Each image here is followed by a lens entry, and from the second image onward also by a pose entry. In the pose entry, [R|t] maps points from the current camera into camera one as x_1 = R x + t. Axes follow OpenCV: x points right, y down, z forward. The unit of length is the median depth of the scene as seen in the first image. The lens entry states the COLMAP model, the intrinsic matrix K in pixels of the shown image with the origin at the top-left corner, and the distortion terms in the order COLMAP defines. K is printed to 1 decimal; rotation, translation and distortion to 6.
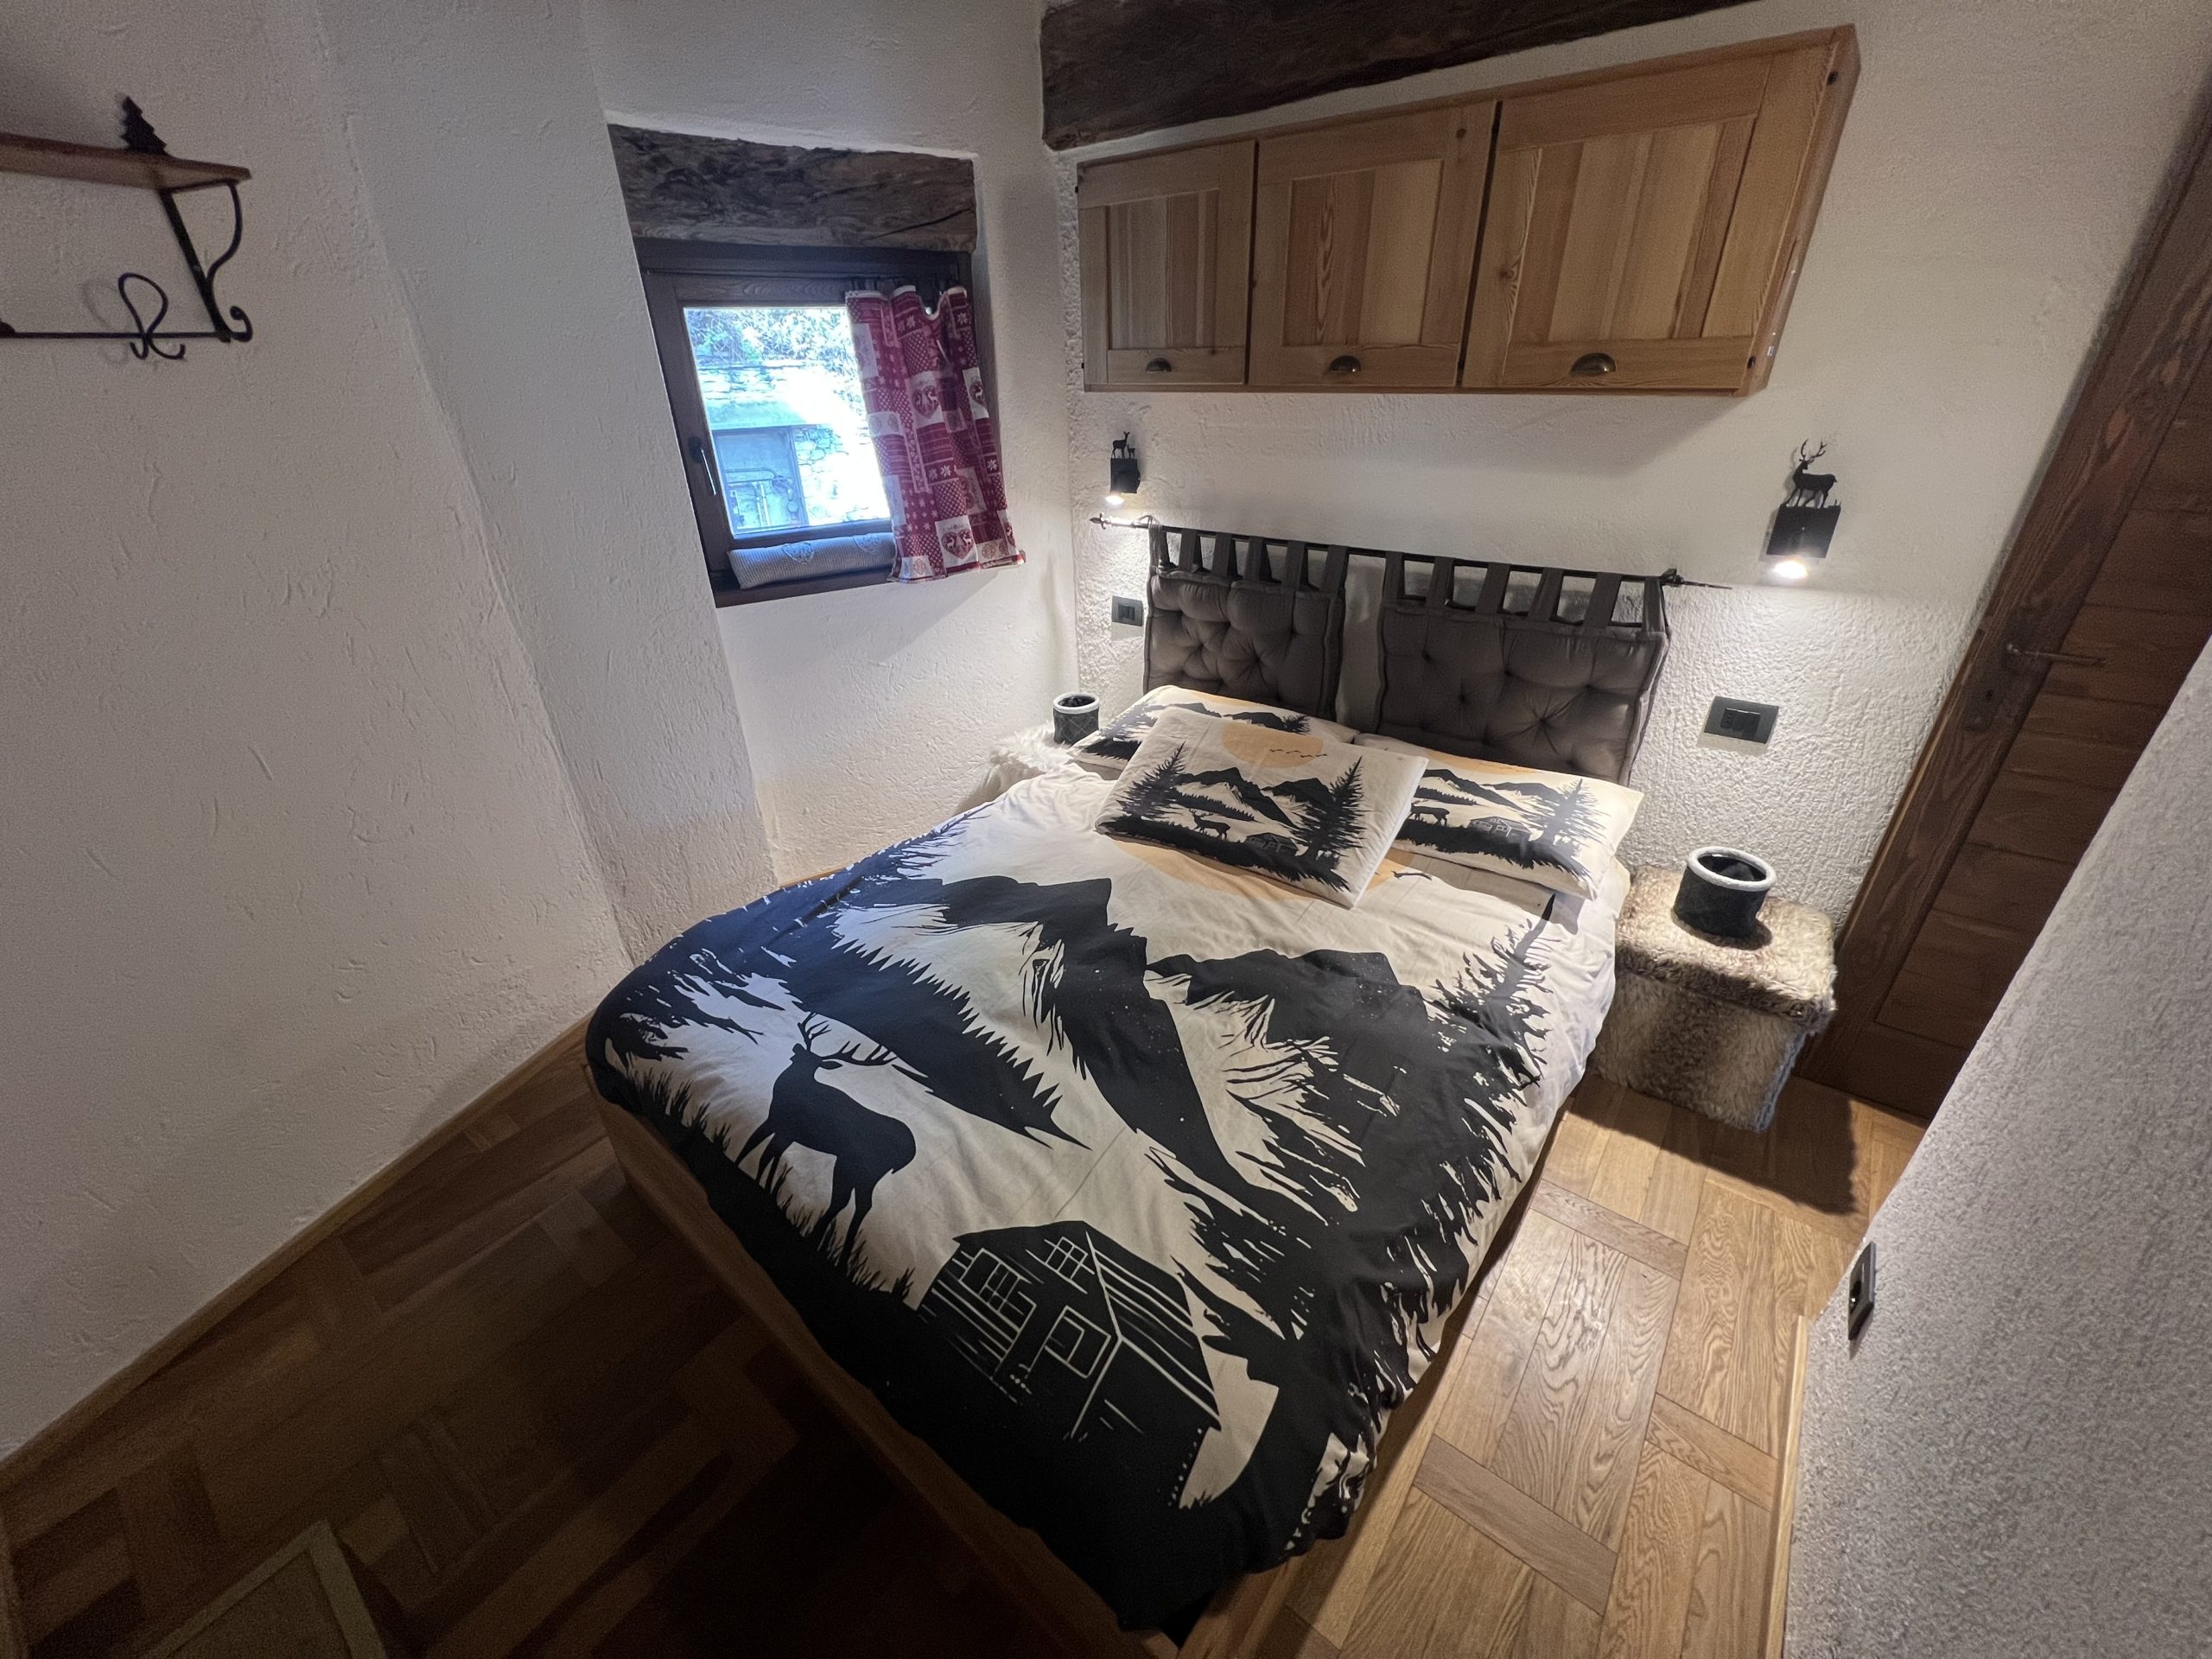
lens RADIAL K [[884.9, 0, 1099.8], [0, 884.9, 825.0], [0, 0, 1]] dist [-0.001048, 0.000593]
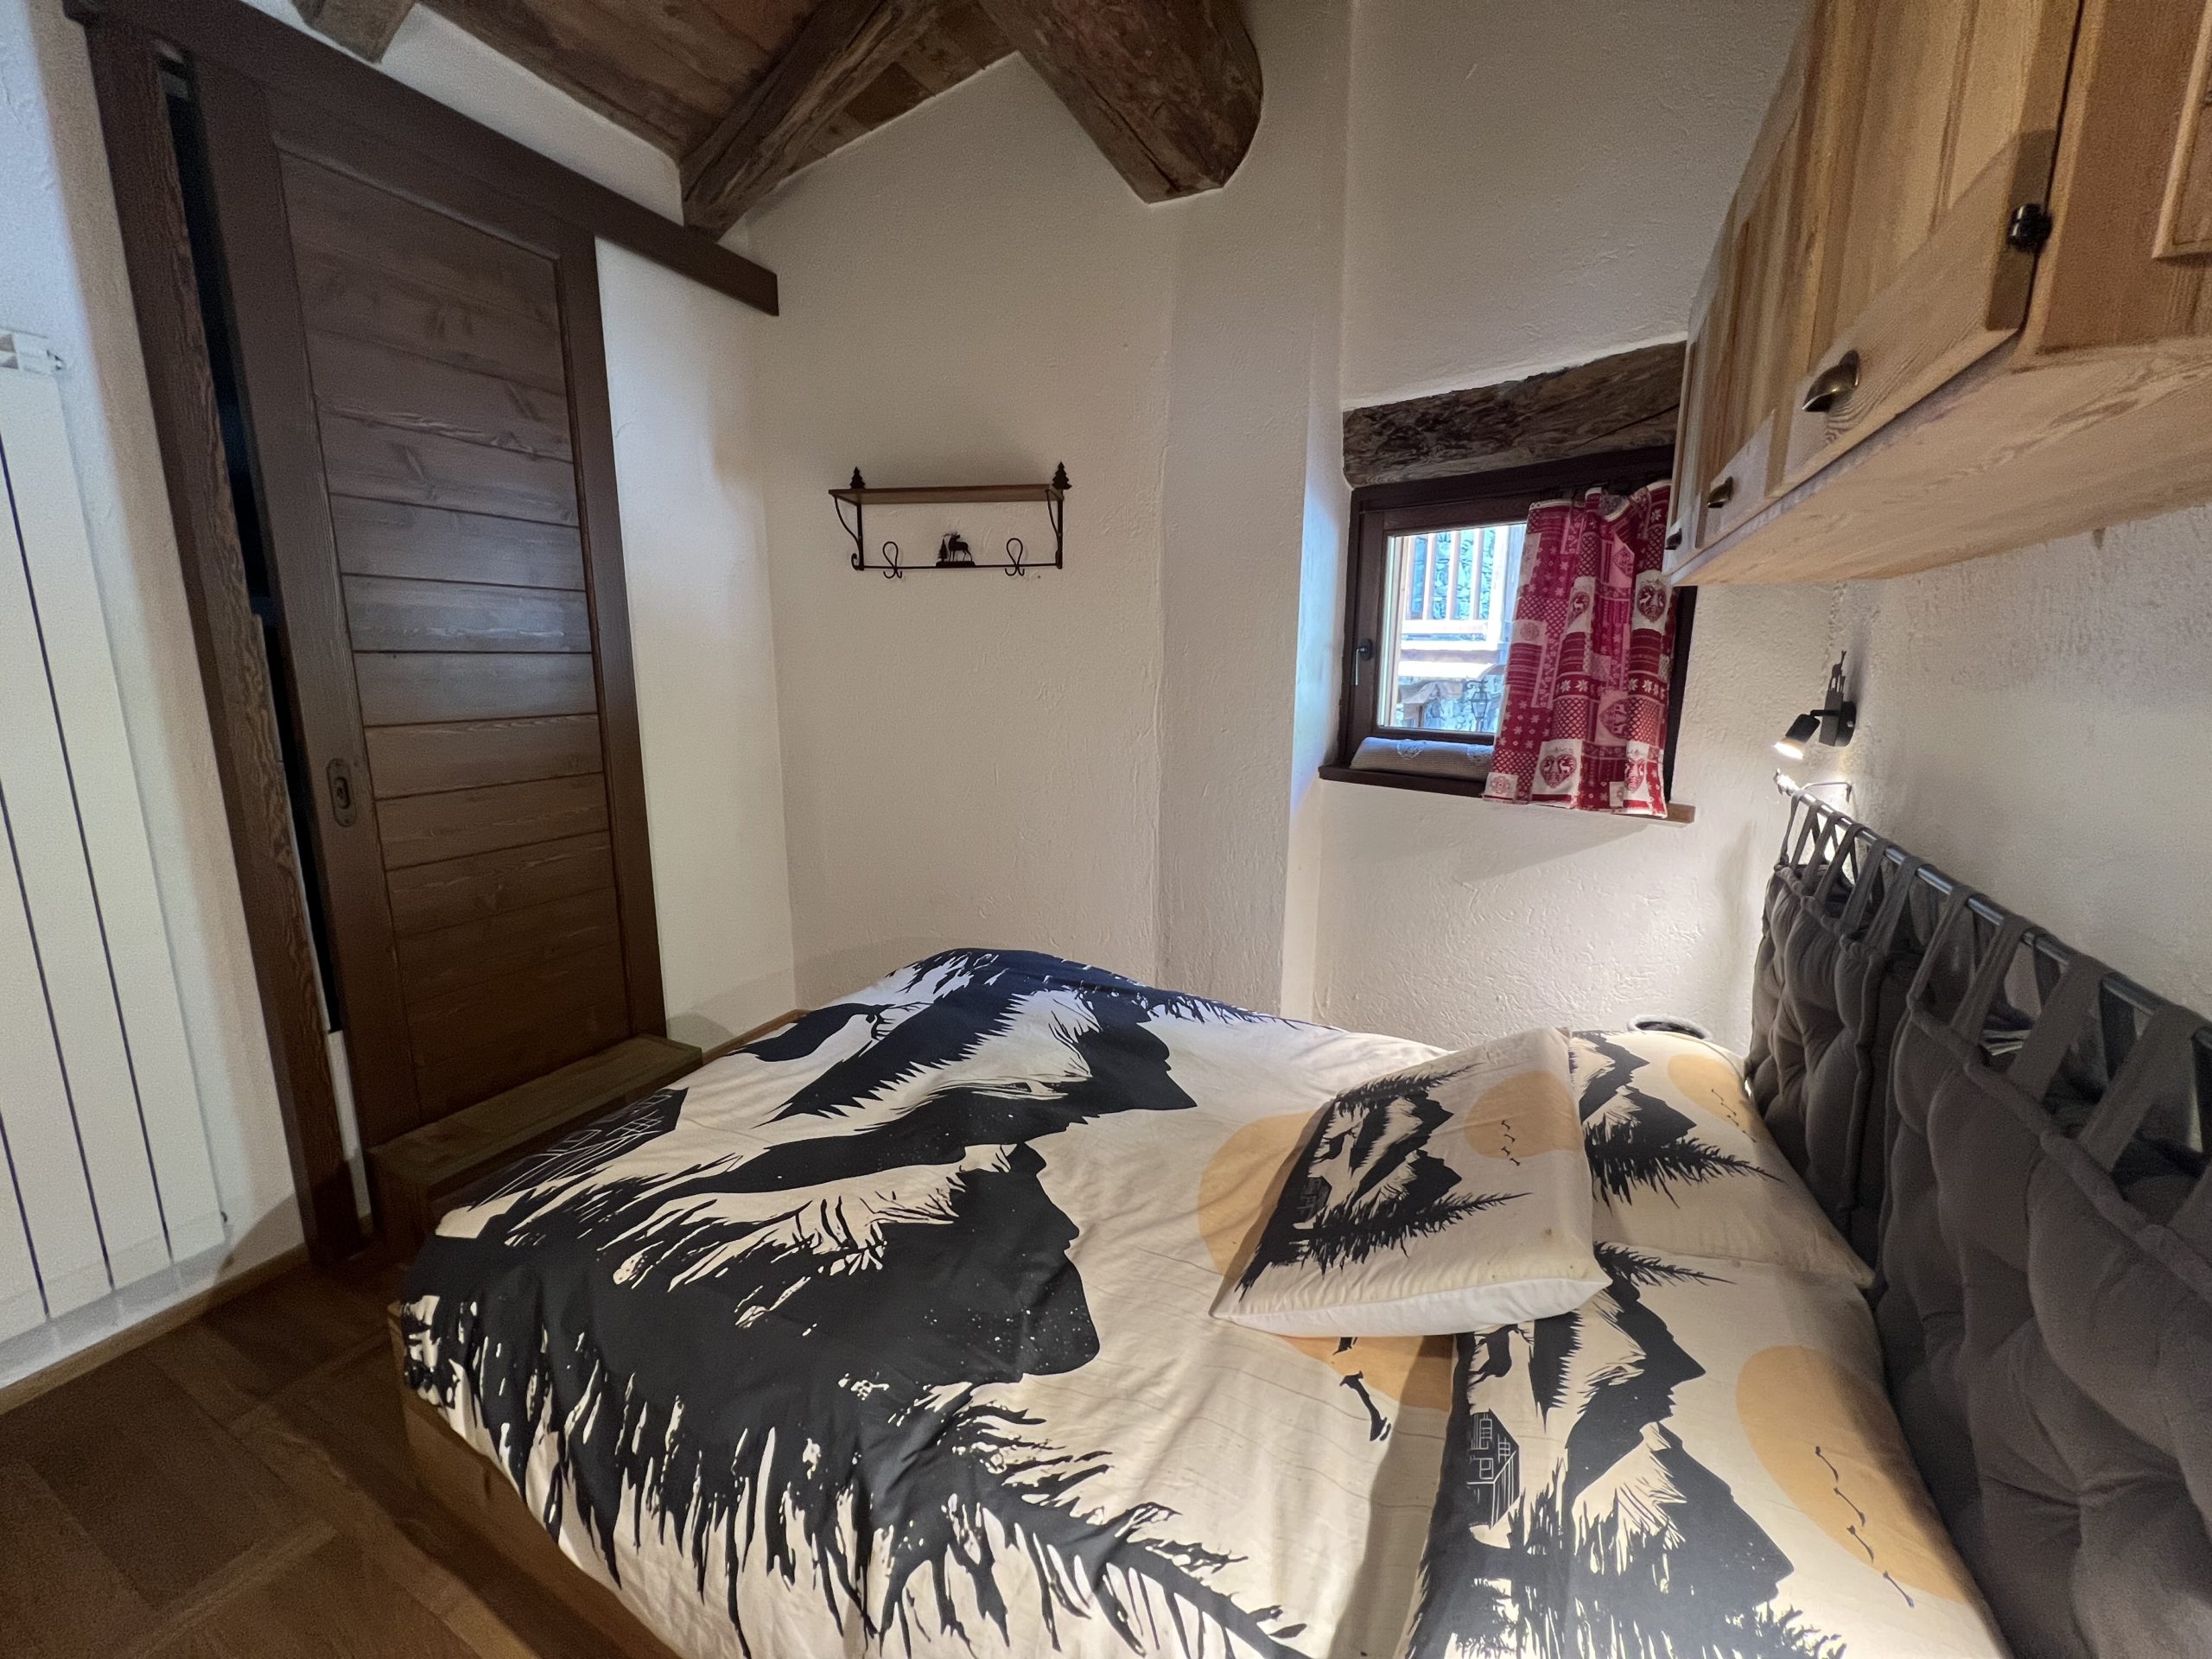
lens RADIAL K [[884.9, 0, 1100.2], [0, 884.9, 823.0], [0, 0, 1]] dist [-0.001048, 0.000593]
pose [[0.194831, 0.207690, -0.958596, 0.714149], [-0.467063, 0.879049, 0.095527, -0.204688], [0.862492, 0.429113, 0.268271, 0.574765]]
